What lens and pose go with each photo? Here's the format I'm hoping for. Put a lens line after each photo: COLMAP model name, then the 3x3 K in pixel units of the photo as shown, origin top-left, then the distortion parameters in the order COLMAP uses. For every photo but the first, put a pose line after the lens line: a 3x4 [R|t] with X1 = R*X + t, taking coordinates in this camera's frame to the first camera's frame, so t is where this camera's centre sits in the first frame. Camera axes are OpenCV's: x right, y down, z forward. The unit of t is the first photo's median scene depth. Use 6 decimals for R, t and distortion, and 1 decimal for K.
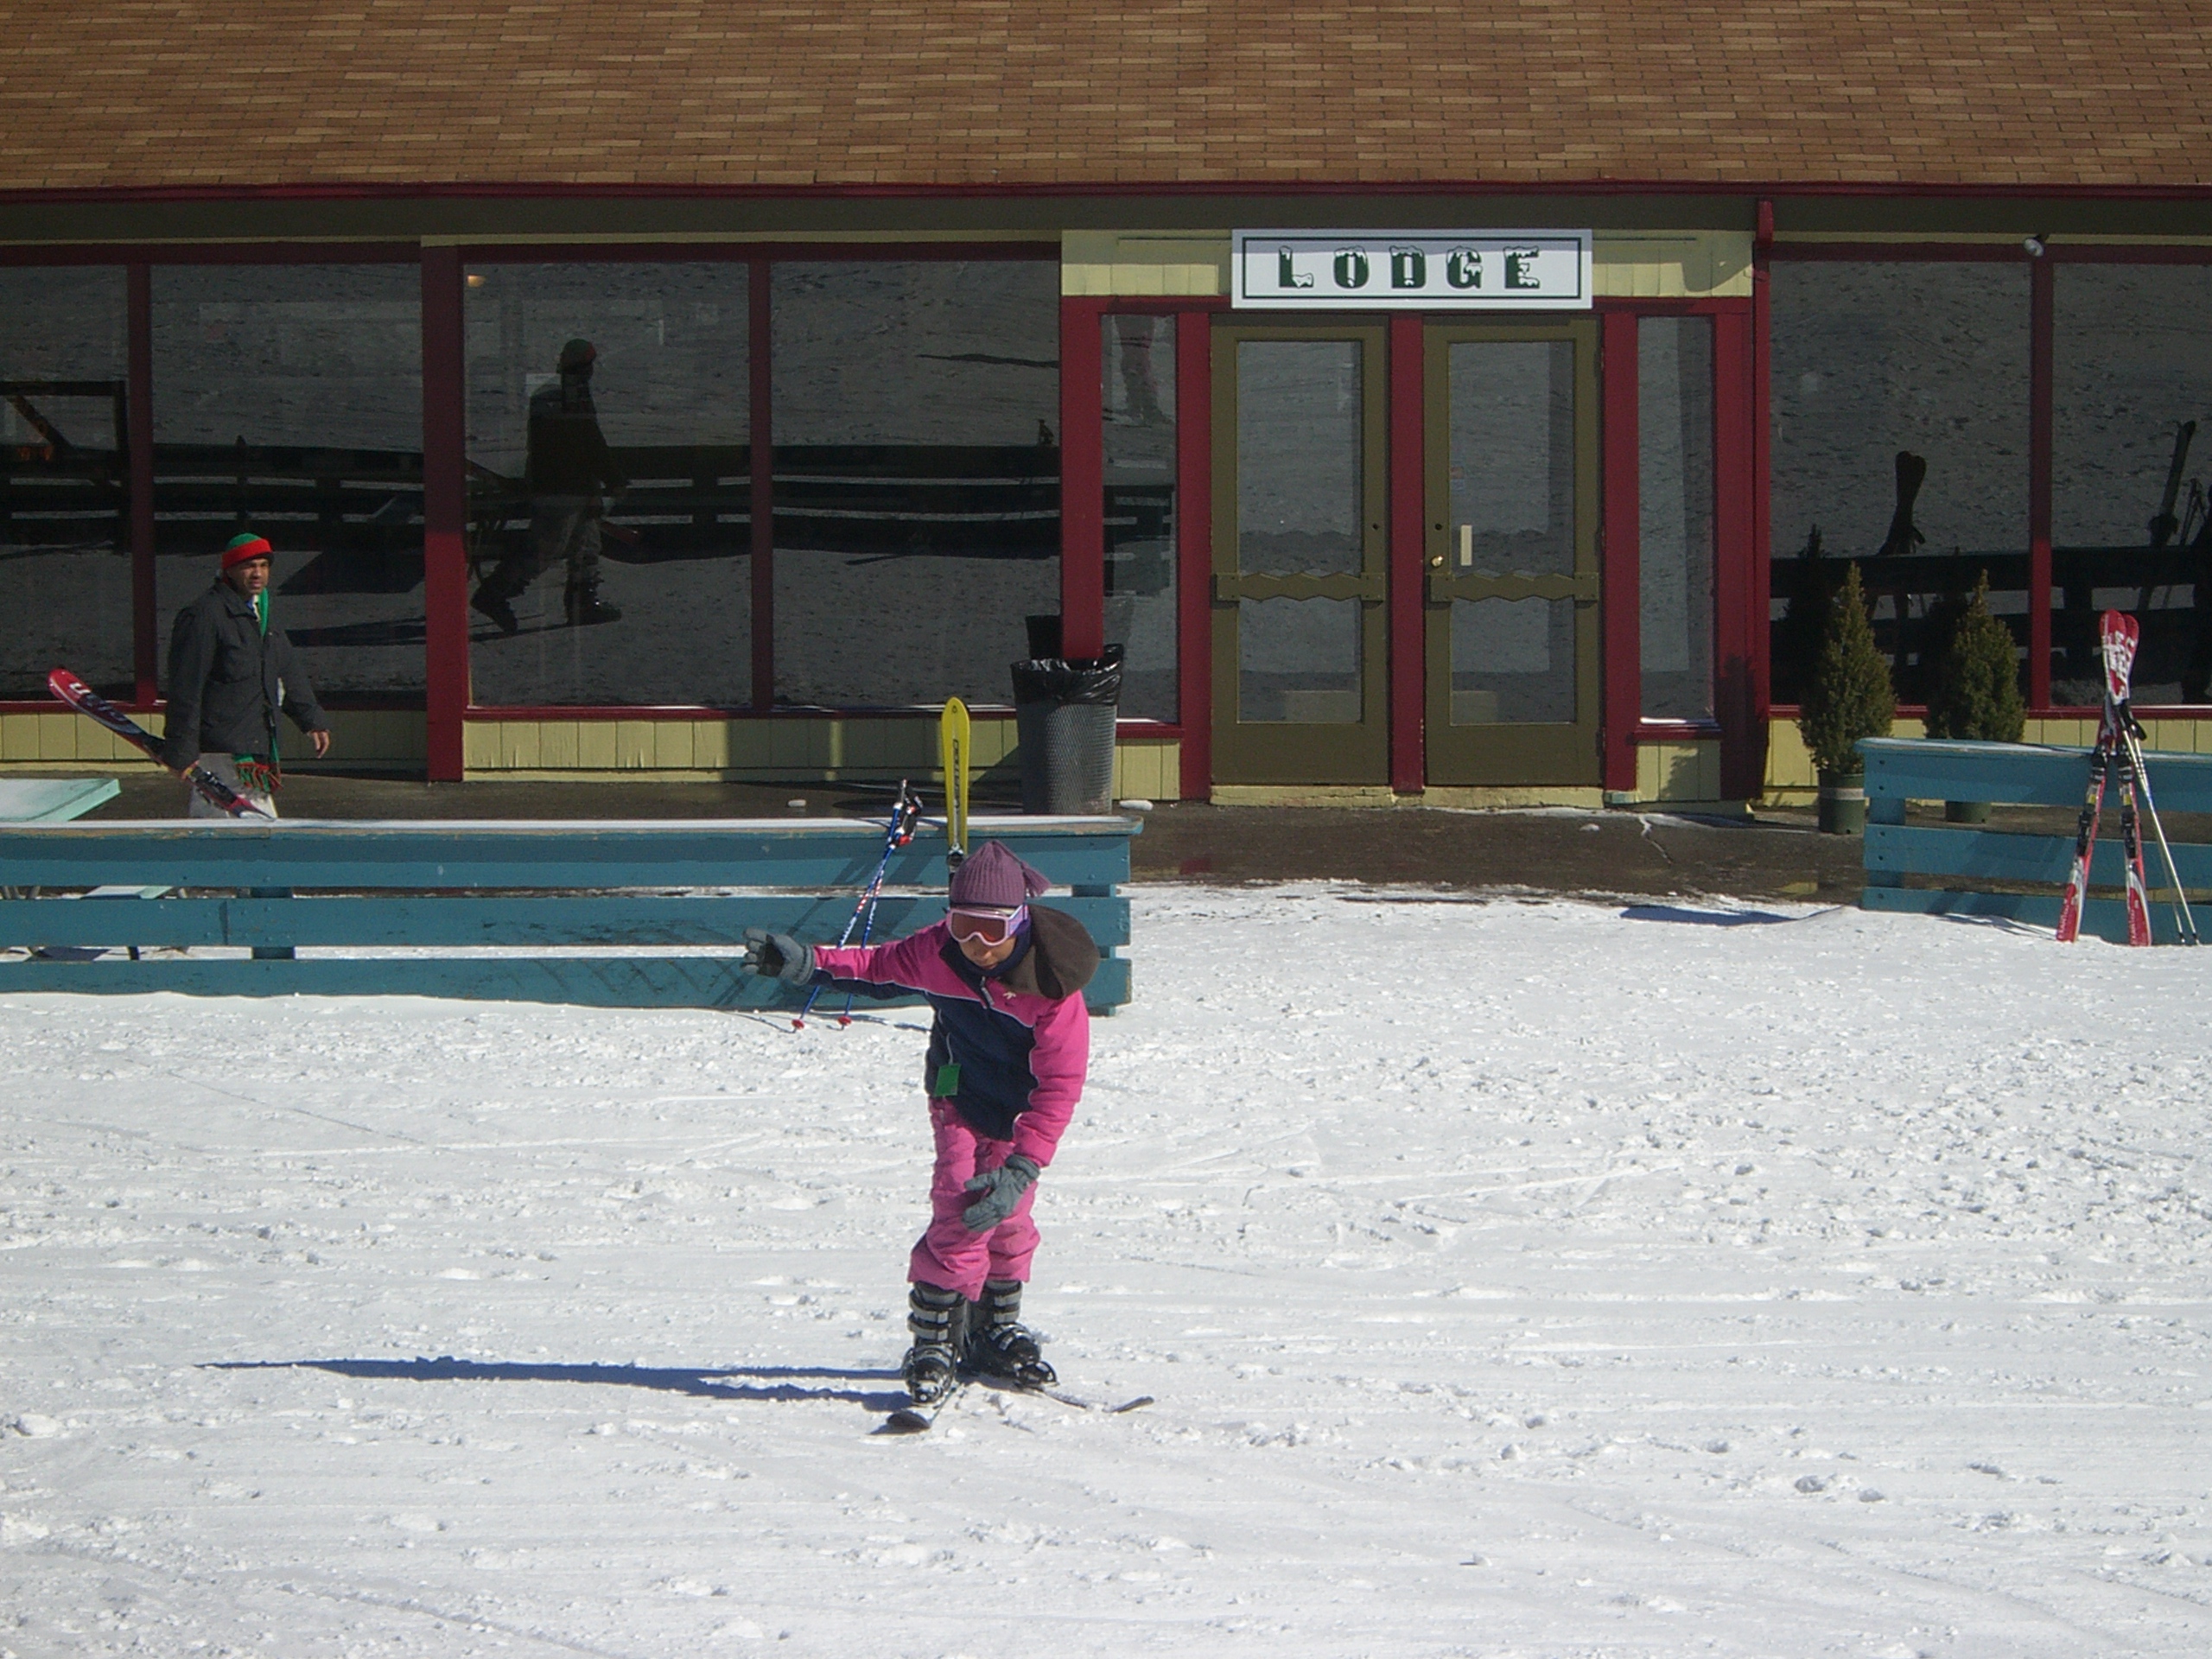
lens RADIAL K [[7402.9, 0, 1106.0], [0, 7402.9, 829.5], [0, 0, 1]] dist [-0.406177, -0.266718]
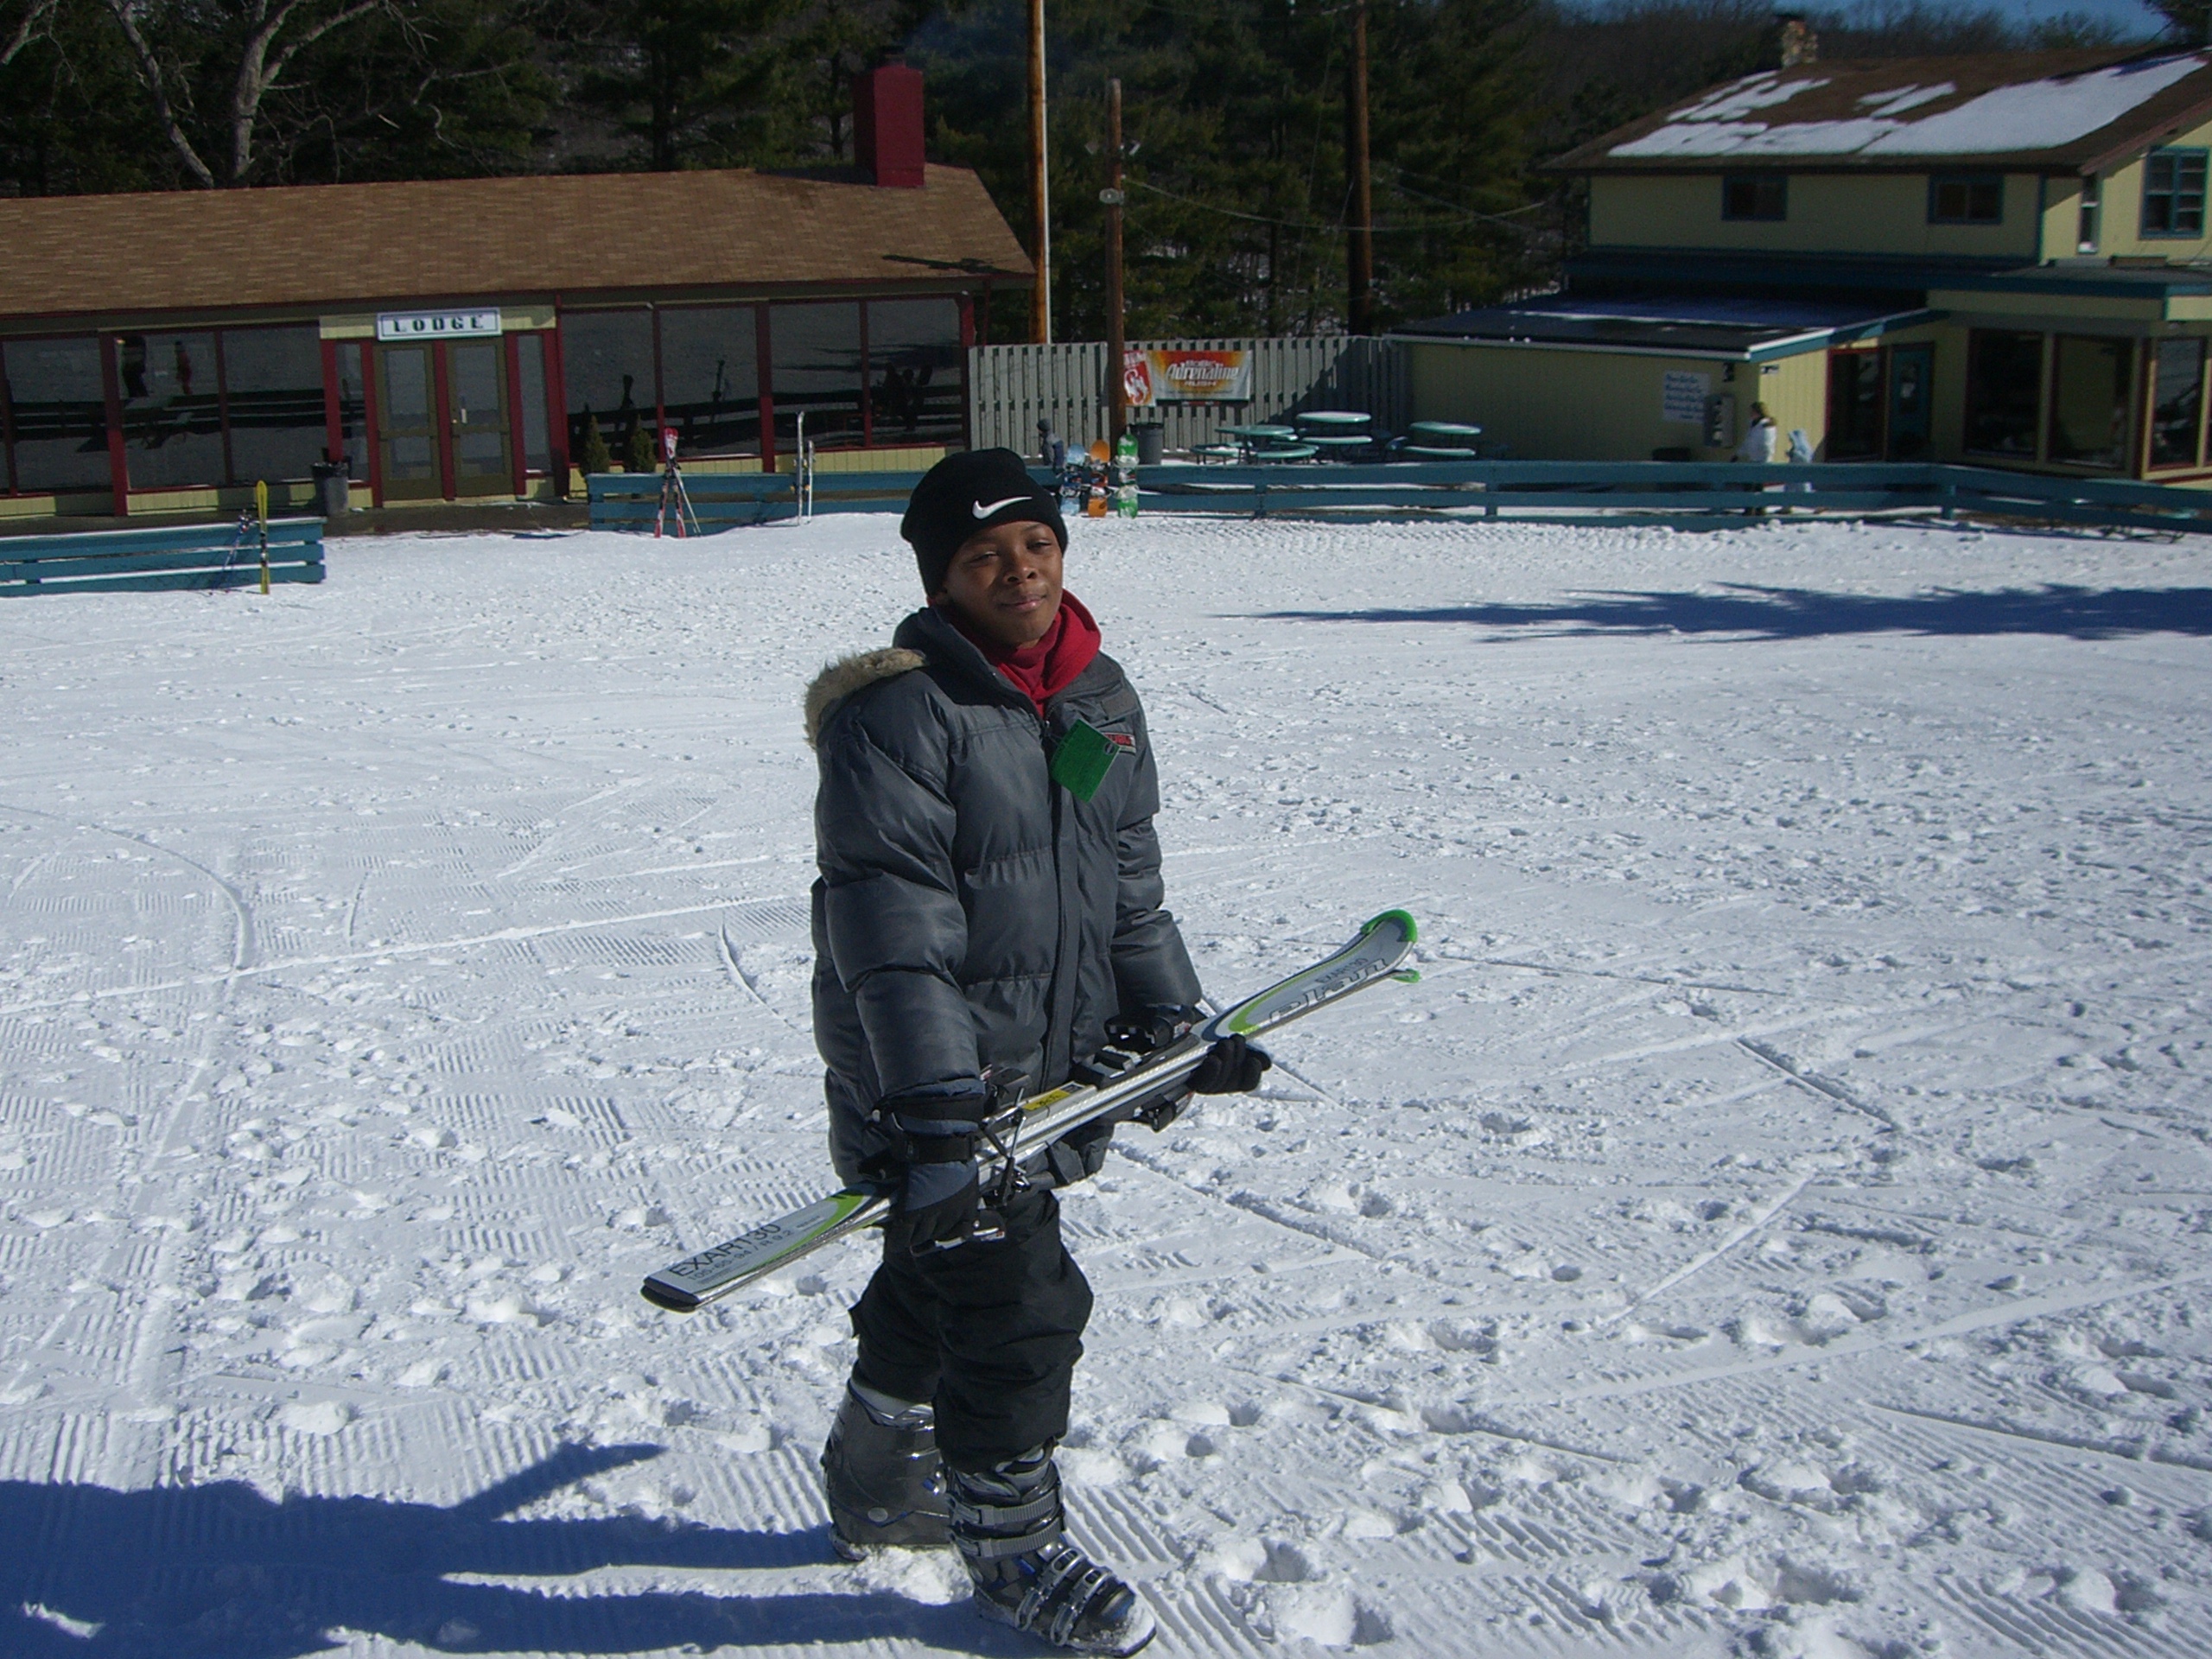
lens RADIAL K [[2469.3, 0, 1060.6], [0, 2469.3, 831.3], [0, 0, 1]] dist [-0.242467, 0.288745]
pose [[0.963901, -0.079748, 0.254039, 0.019532], [0.044418, 0.988885, 0.141893, -0.000700], [-0.262531, -0.125487, 0.956729, -0.018024]]
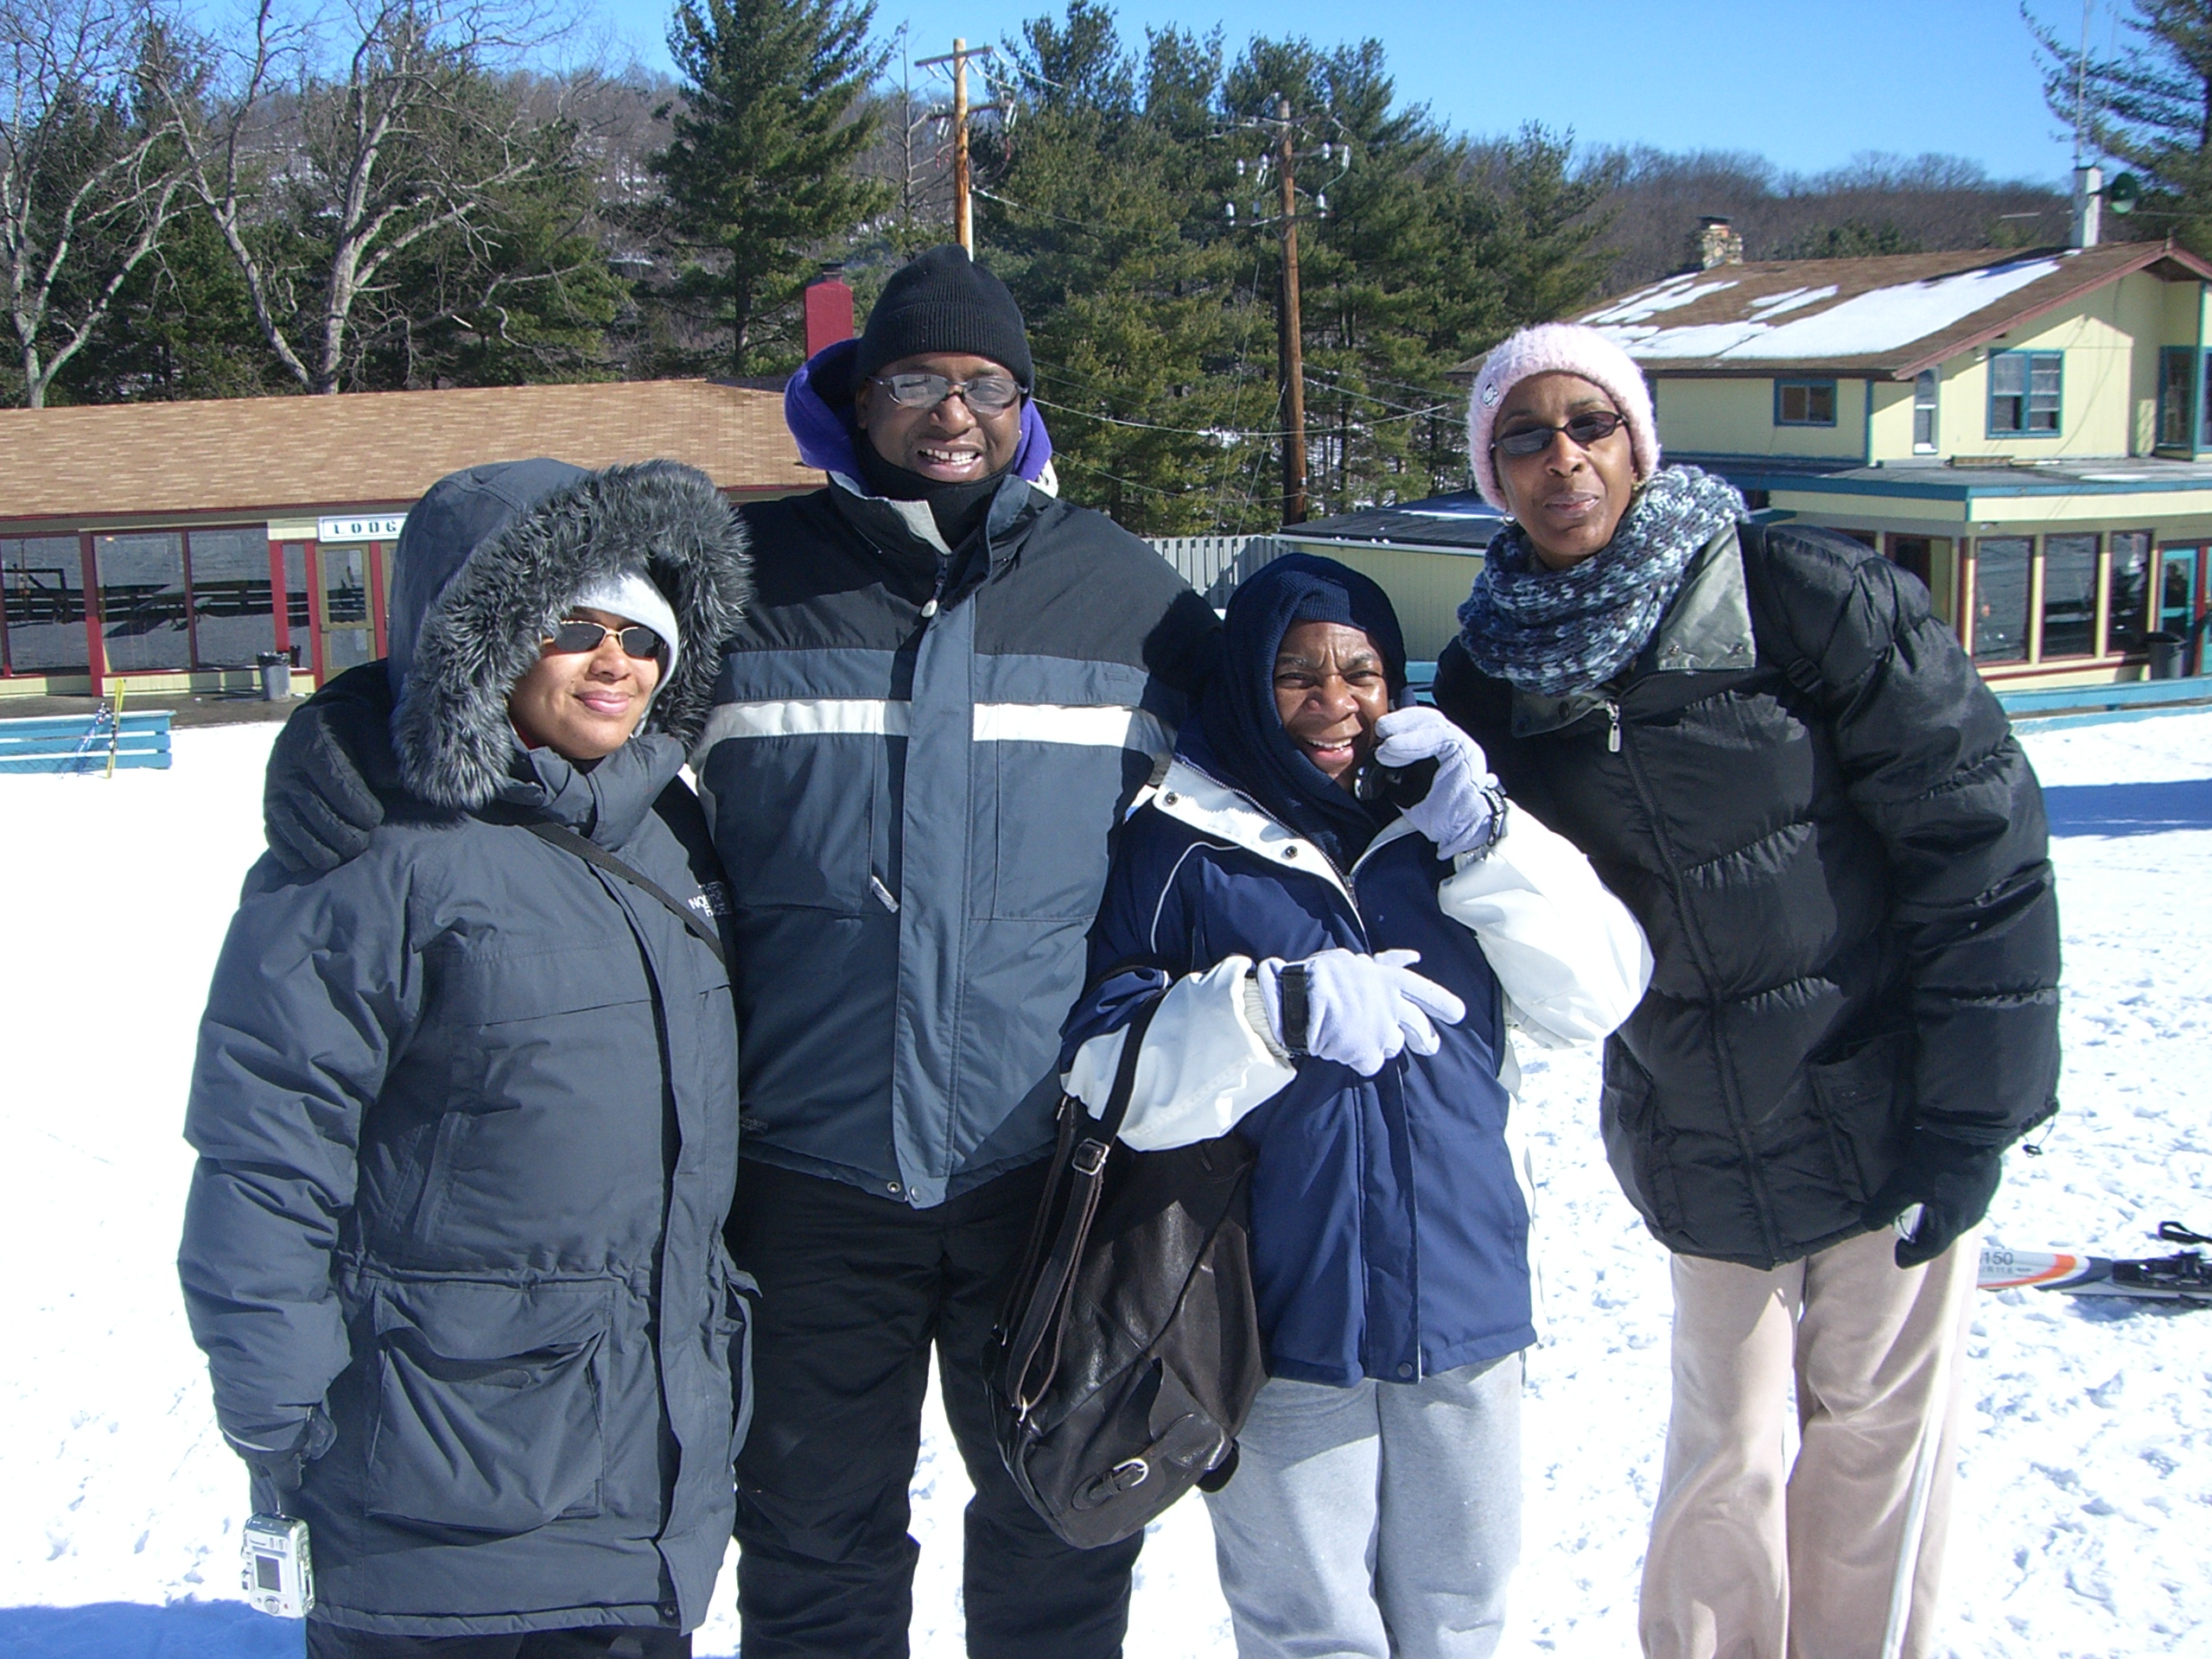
lens RADIAL K [[2469.3, 0, 1060.6], [0, 2469.3, 831.3], [0, 0, 1]] dist [-0.242467, 0.288745]
pose [[0.986912, -0.048582, 0.153771, 0.168434], [0.037953, 0.996731, 0.071322, -0.006781], [-0.156733, -0.064553, 0.985529, -0.105088]]
